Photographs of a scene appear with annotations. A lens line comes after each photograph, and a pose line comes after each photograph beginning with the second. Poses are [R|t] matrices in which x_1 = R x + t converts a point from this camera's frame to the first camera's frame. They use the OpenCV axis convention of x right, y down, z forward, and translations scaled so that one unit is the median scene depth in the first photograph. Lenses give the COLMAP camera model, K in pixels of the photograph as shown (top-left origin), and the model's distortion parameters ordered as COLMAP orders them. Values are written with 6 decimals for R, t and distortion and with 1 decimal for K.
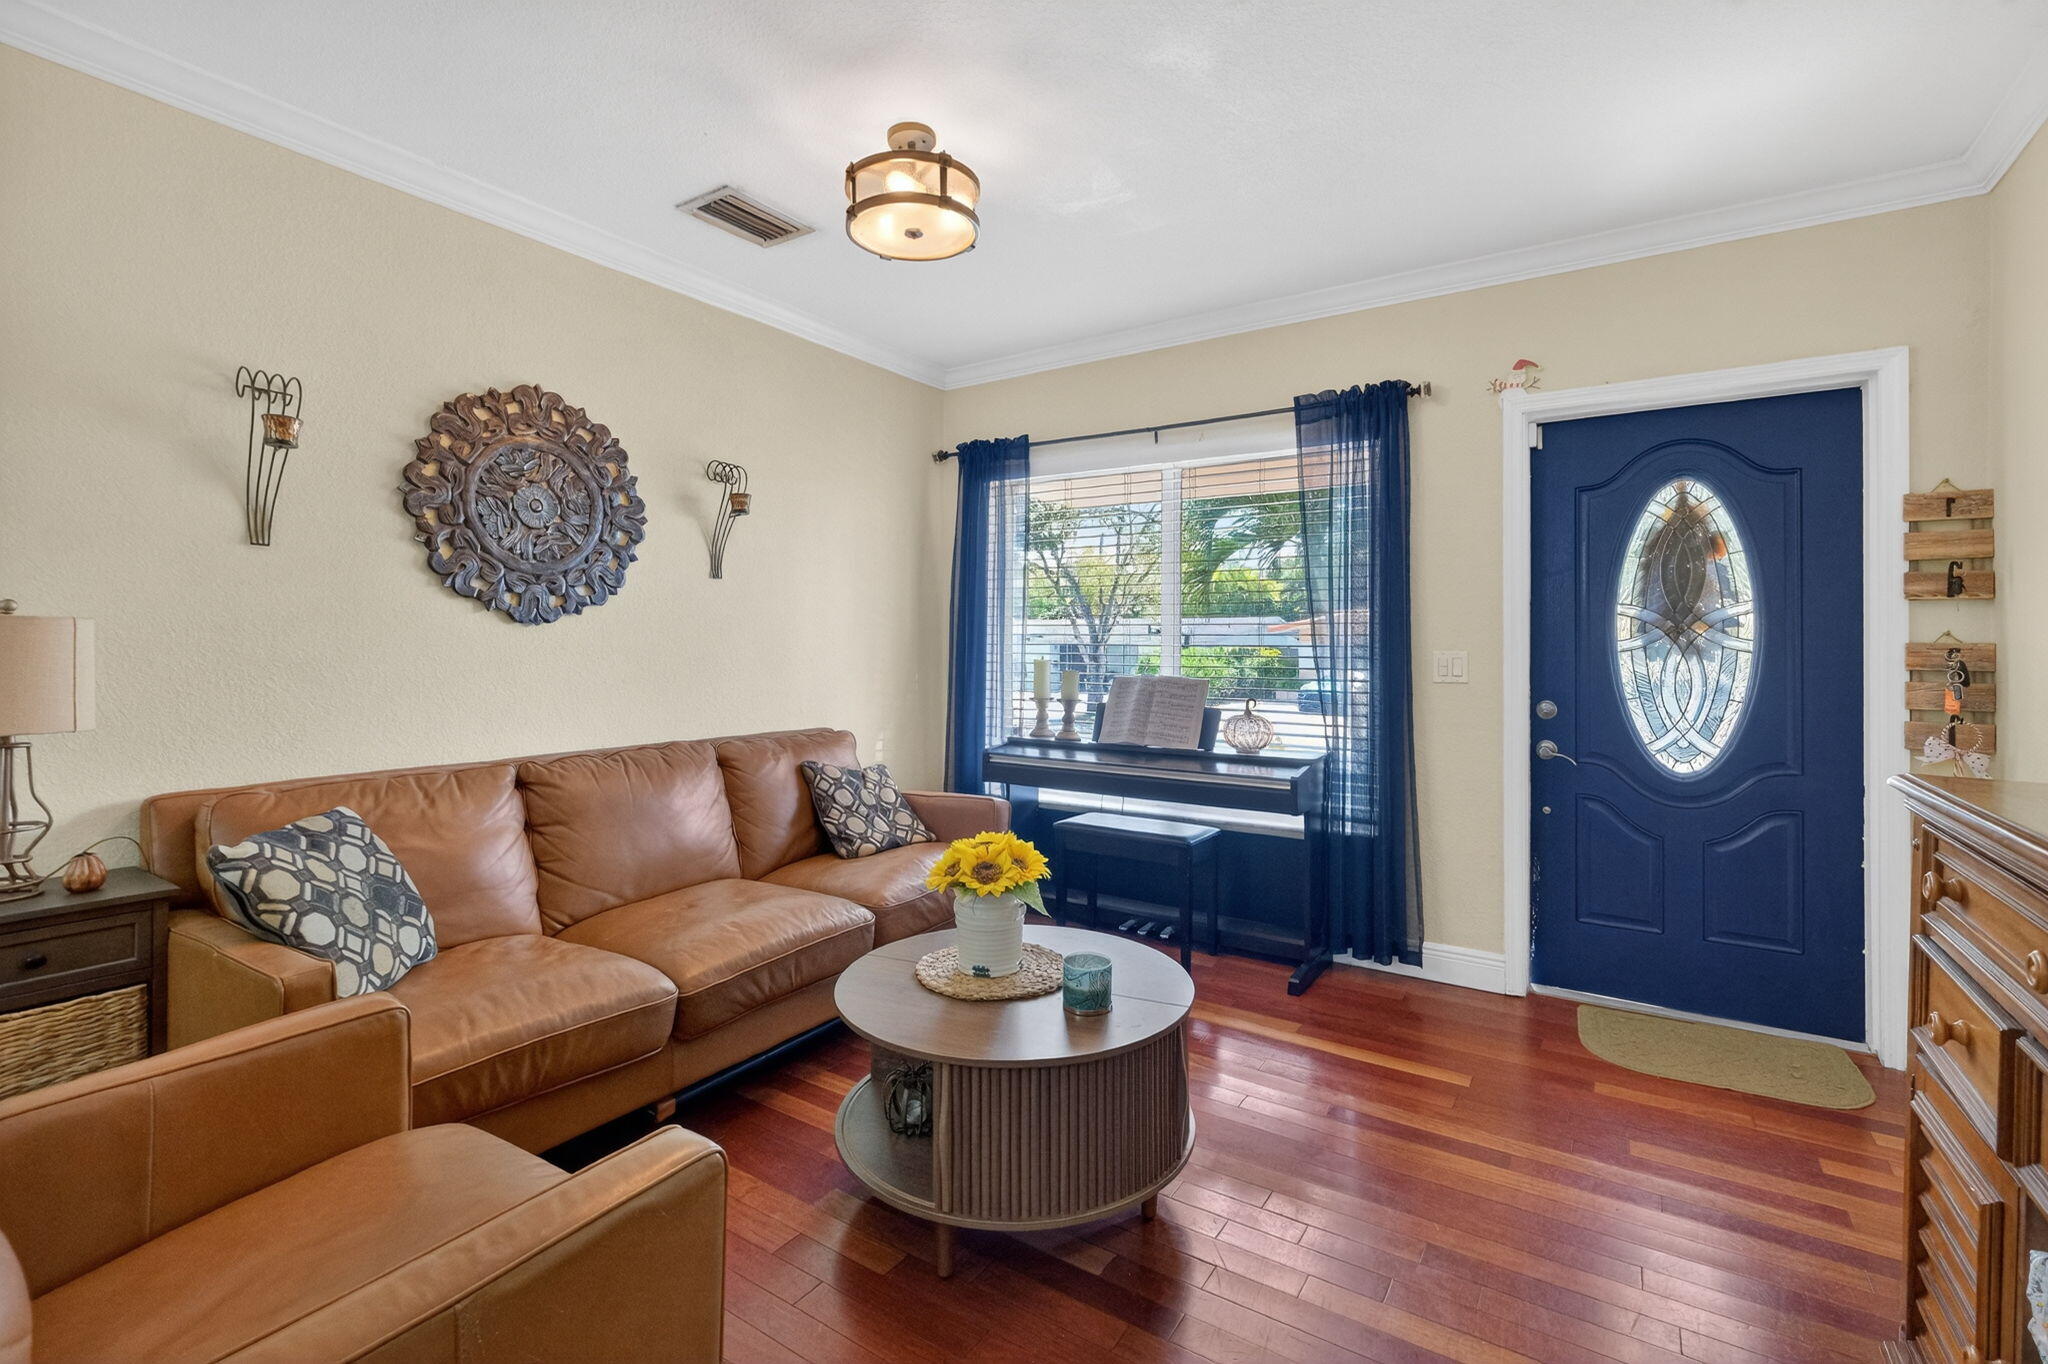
lens RADIAL K [[905.7, 0, 1023.5], [0, 905.7, 652.7], [0, 0, 1]] dist [-0.002891, -0.000007]
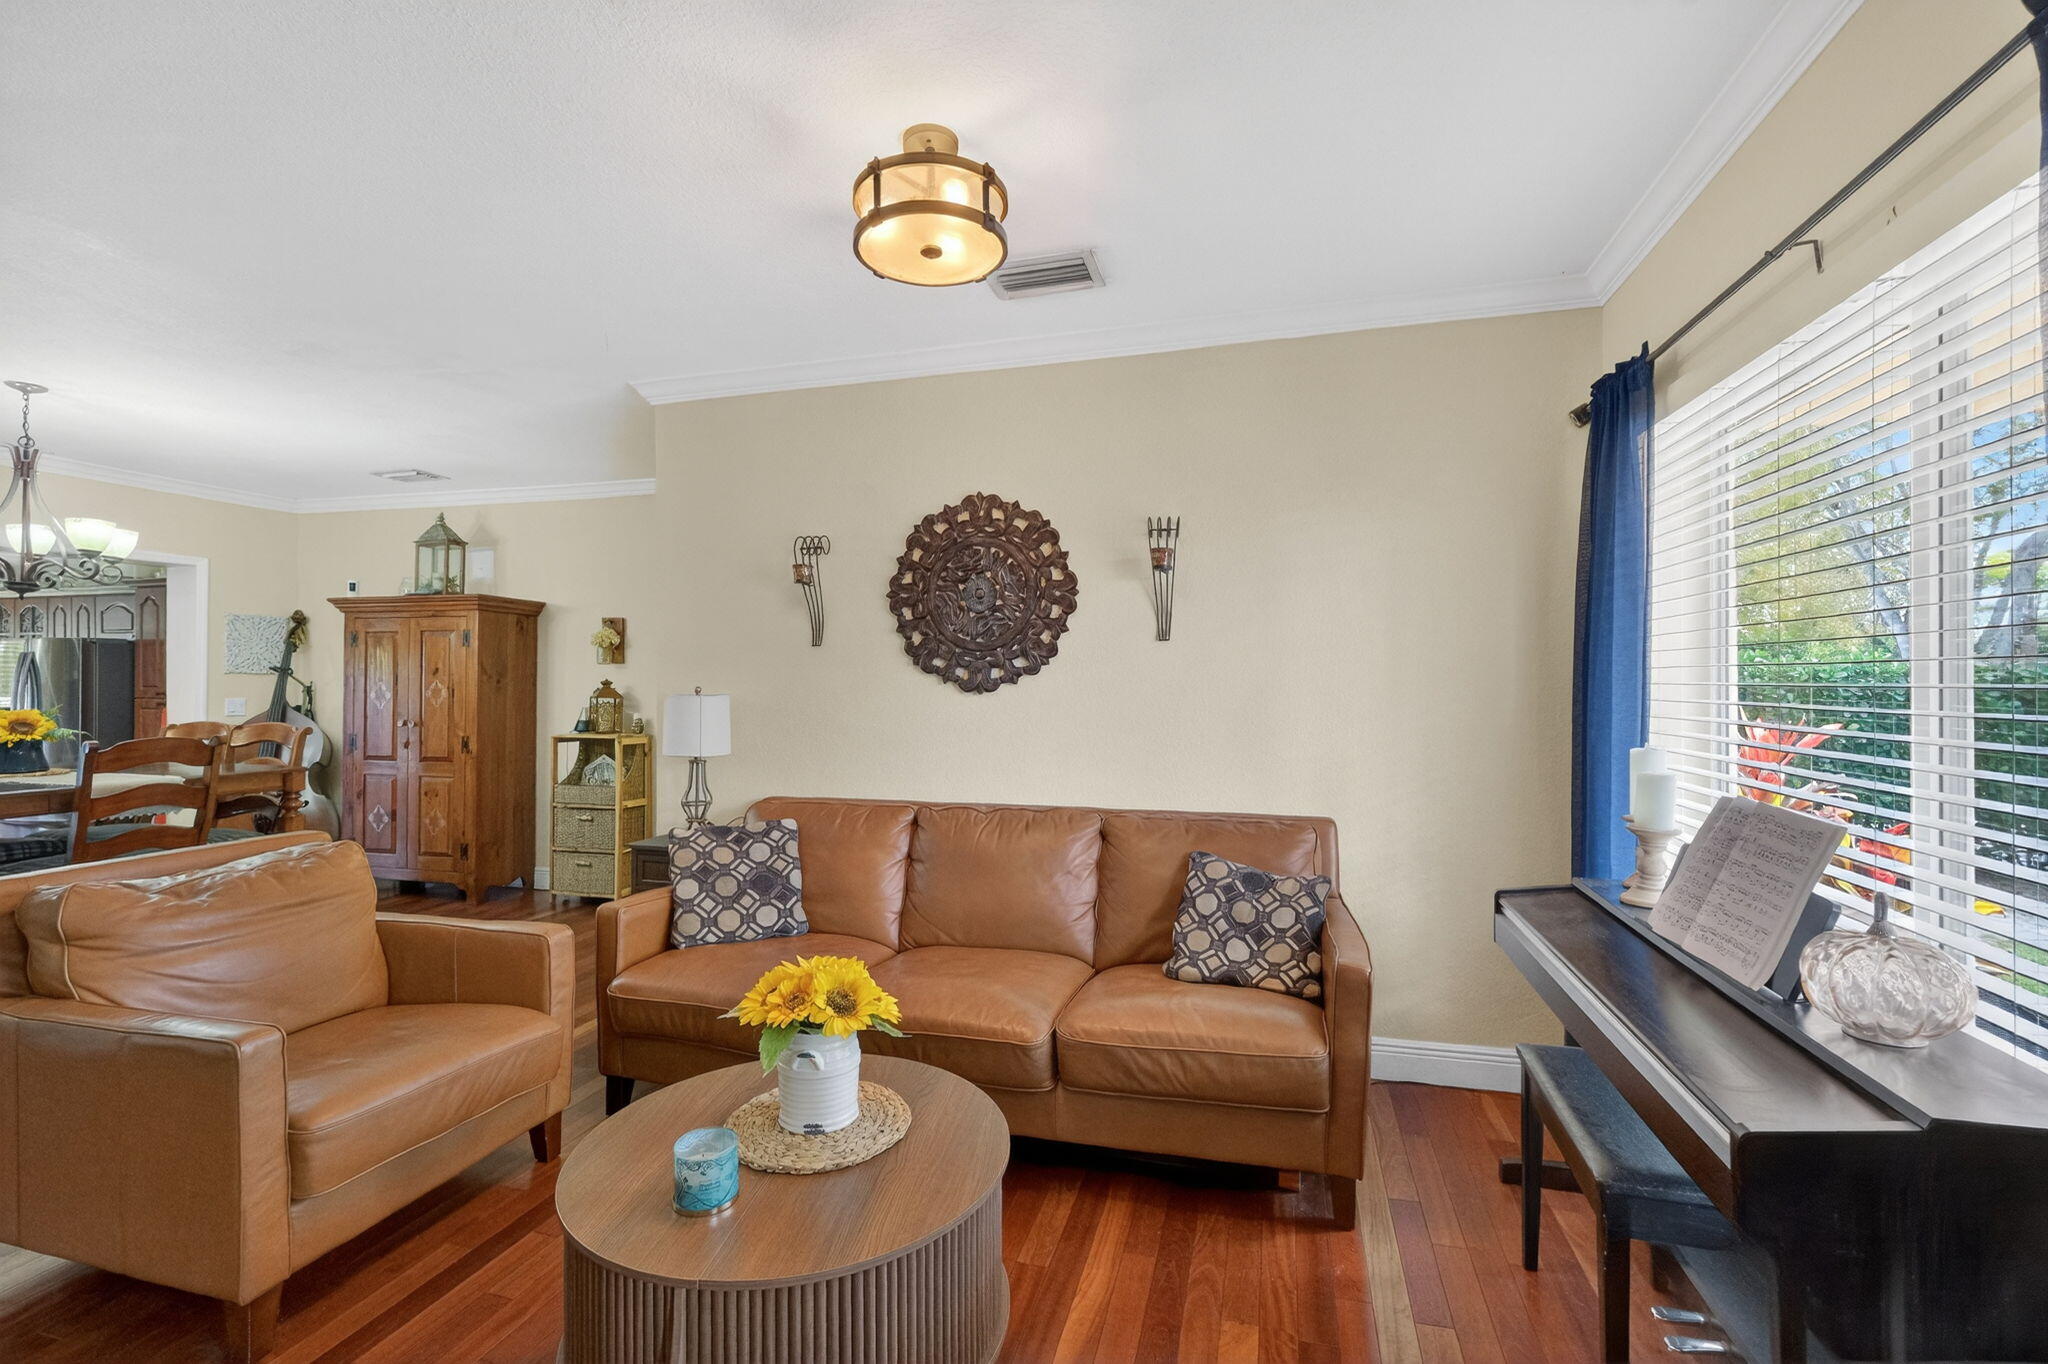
lens RADIAL K [[906.4, 0, 1010.8], [0, 906.4, 684.3], [0, 0, 1]] dist [-0.003954, -0.000432]
pose [[0.303113, -0.003452, -0.952948, 0.560646], [-0.006926, 0.999959, -0.005826, -0.033446], [0.952929, 0.008366, 0.303077, 0.627181]]
